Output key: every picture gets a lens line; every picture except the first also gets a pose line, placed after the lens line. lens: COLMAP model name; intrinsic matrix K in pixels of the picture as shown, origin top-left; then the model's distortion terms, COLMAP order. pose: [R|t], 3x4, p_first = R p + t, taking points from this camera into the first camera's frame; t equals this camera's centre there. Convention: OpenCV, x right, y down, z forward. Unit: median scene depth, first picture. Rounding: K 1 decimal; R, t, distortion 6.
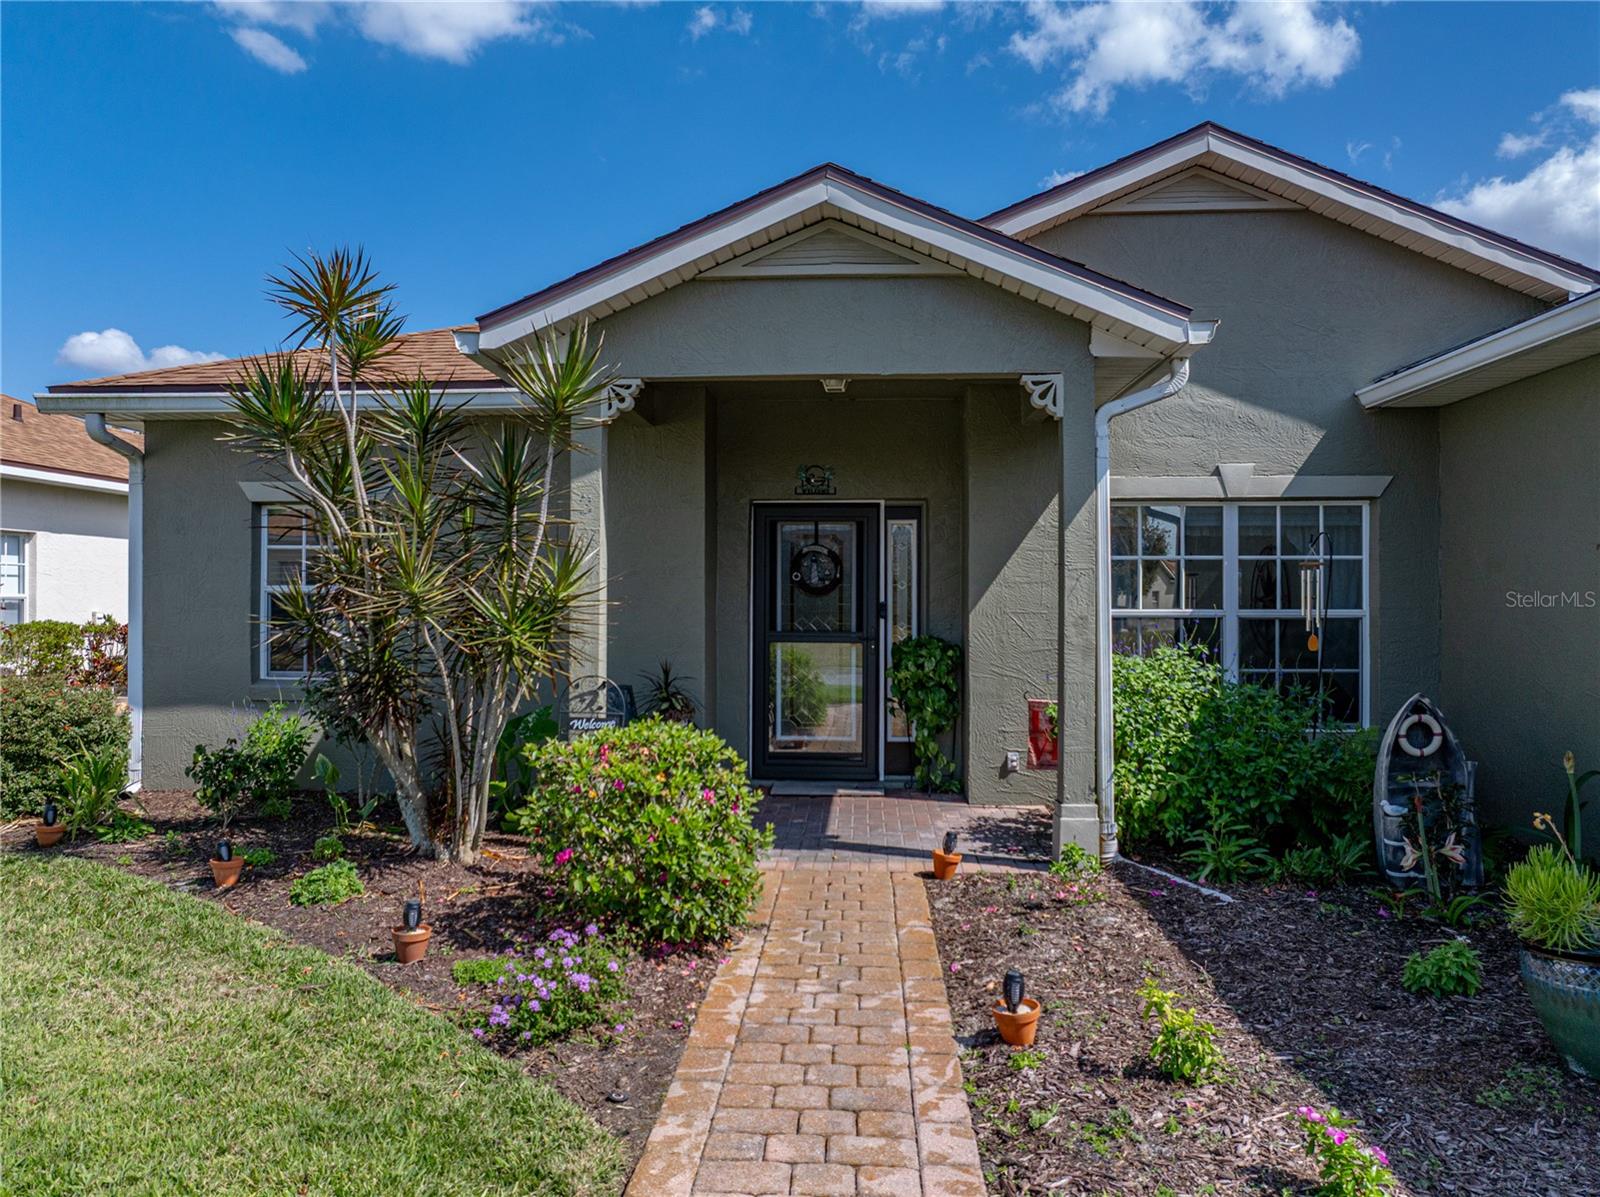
lens RADIAL K [[1135.3, 0, 796.3], [0, 1135.3, 624.9], [0, 0, 1]] dist [-0.025897, 0.014318]
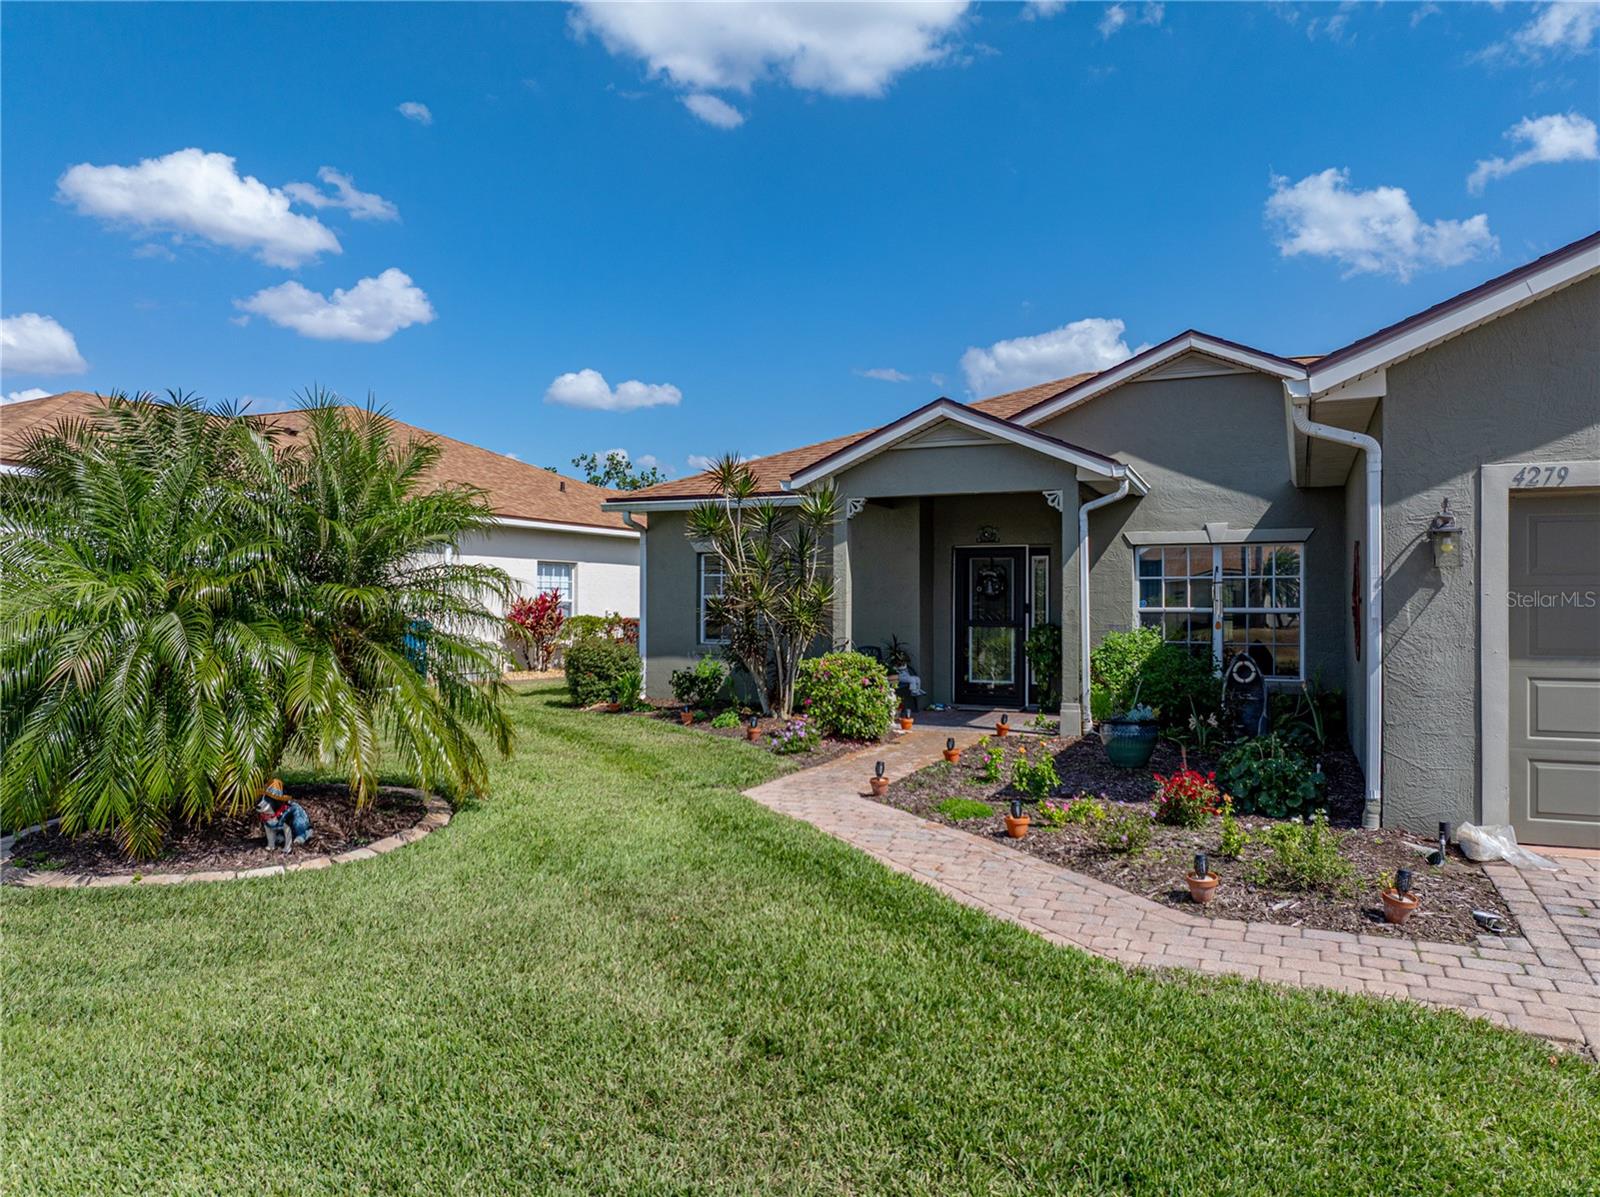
lens RADIAL K [[1135.3, 0, 799.7], [0, 1135.3, 645.7], [0, 0, 1]] dist [-0.025897, 0.014318]
pose [[0.936448, 0.012240, -0.350594, 0.342868], [-0.007316, 0.999855, 0.015367, 0.019660], [0.350731, -0.011825, 0.936402, -0.714706]]
